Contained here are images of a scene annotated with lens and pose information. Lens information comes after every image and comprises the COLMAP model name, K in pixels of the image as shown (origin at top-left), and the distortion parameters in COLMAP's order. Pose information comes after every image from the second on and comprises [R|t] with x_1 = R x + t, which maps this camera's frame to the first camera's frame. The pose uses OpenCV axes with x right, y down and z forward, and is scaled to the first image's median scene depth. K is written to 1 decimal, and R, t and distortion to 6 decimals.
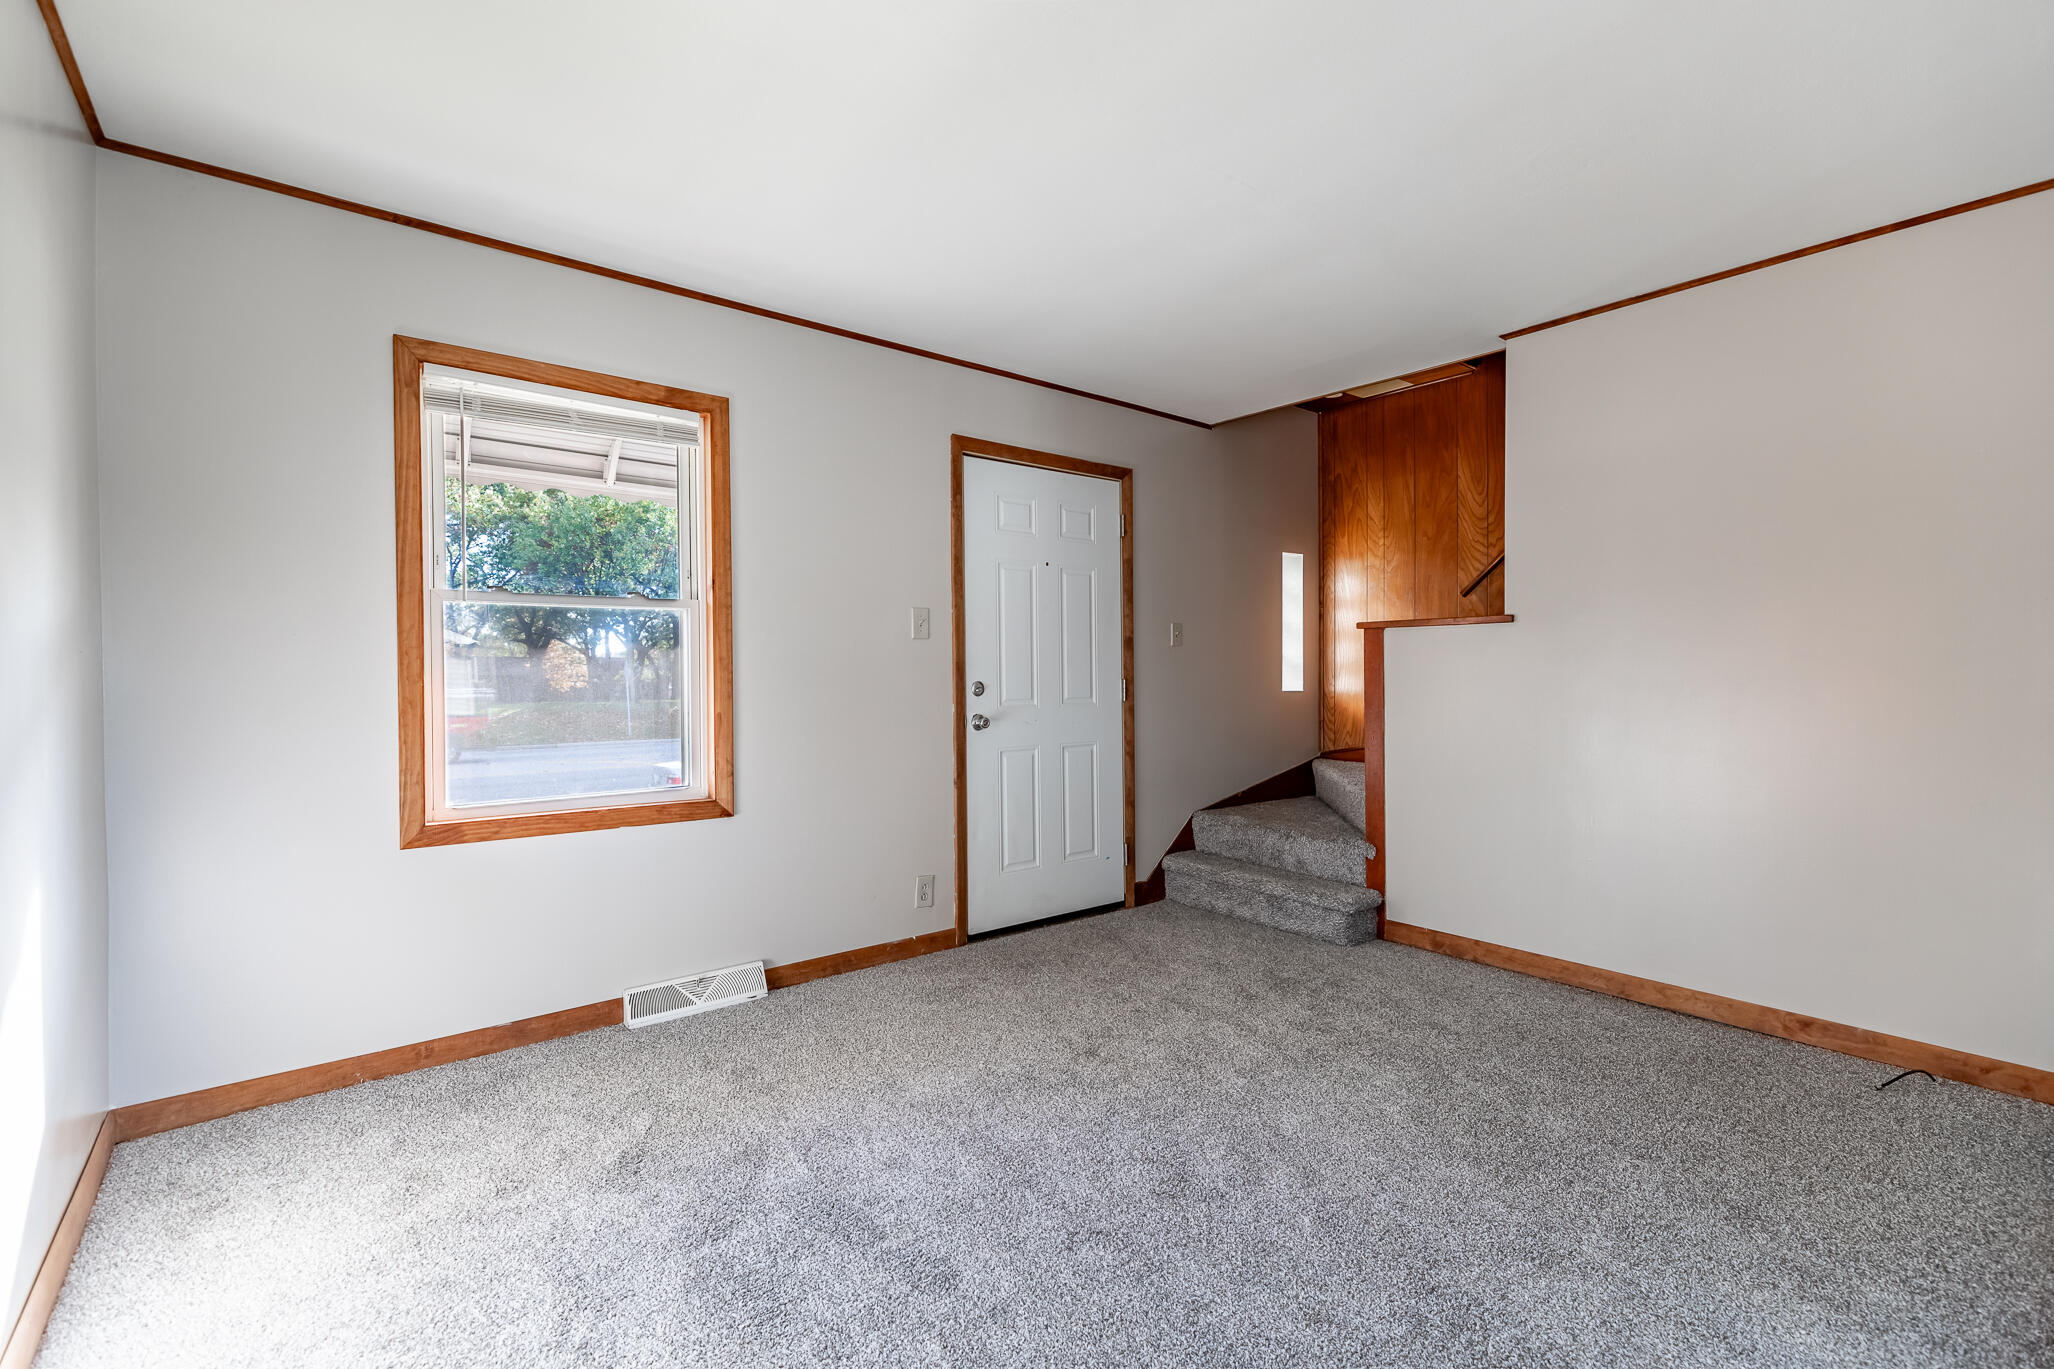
lens RADIAL K [[917.2, 0, 1031.2], [0, 917.2, 678.2], [0, 0, 1]] dist [0.006553, -0.000599]
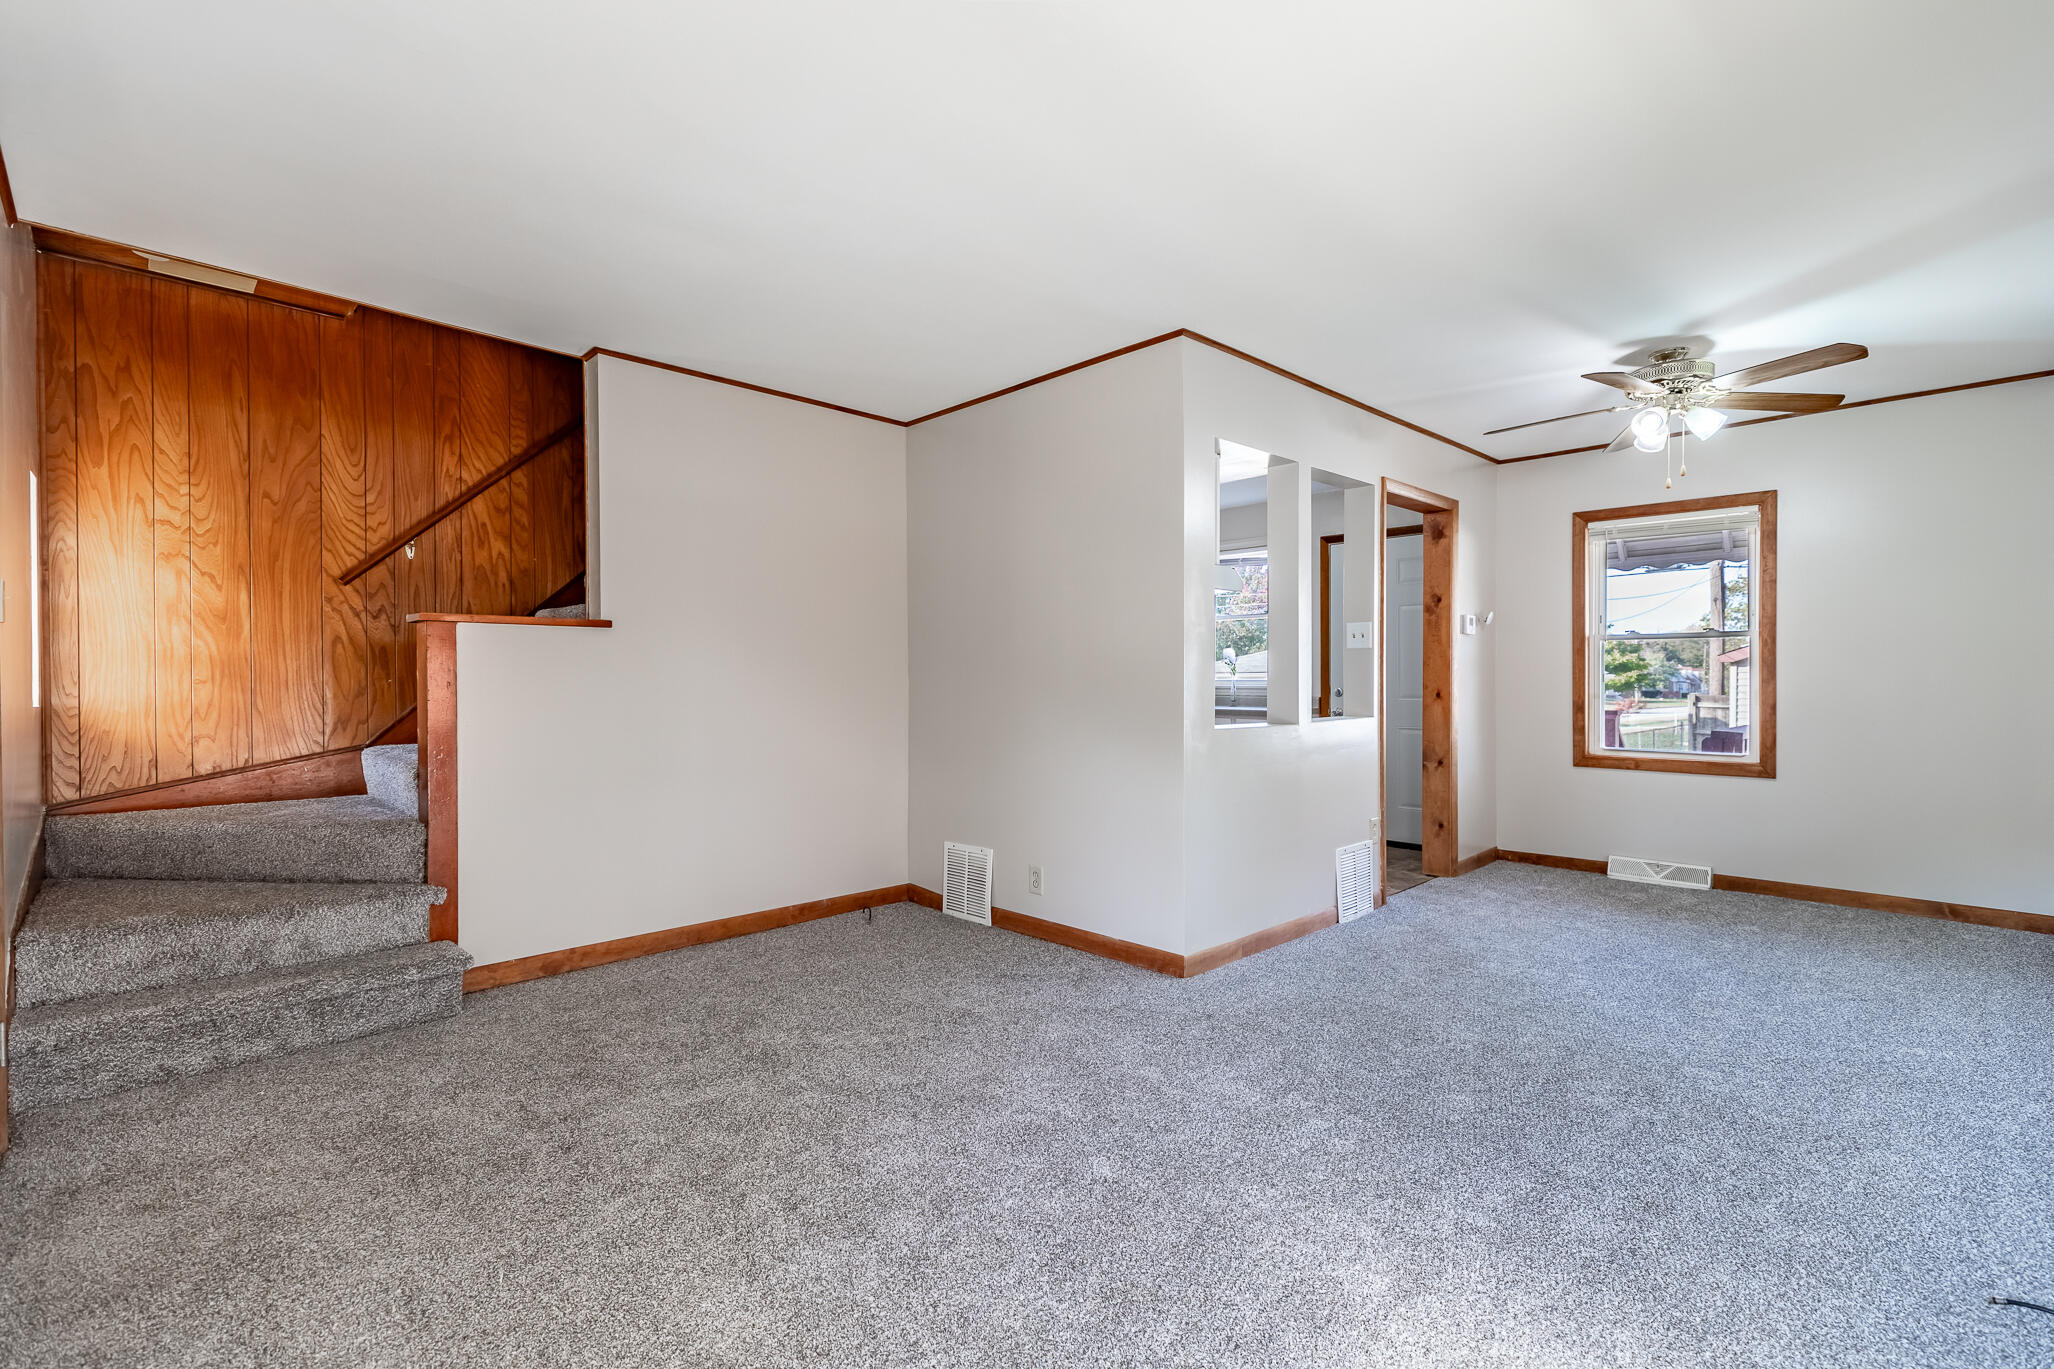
lens RADIAL K [[917.2, 0, 1030.7], [0, 917.2, 682.5], [0, 0, 1]] dist [0.006553, -0.000599]
pose [[-0.102090, -0.009774, 0.994727, -0.407222], [0.003697, 0.999941, 0.010204, -0.006545], [-0.994768, 0.004719, -0.102048, 0.454581]]
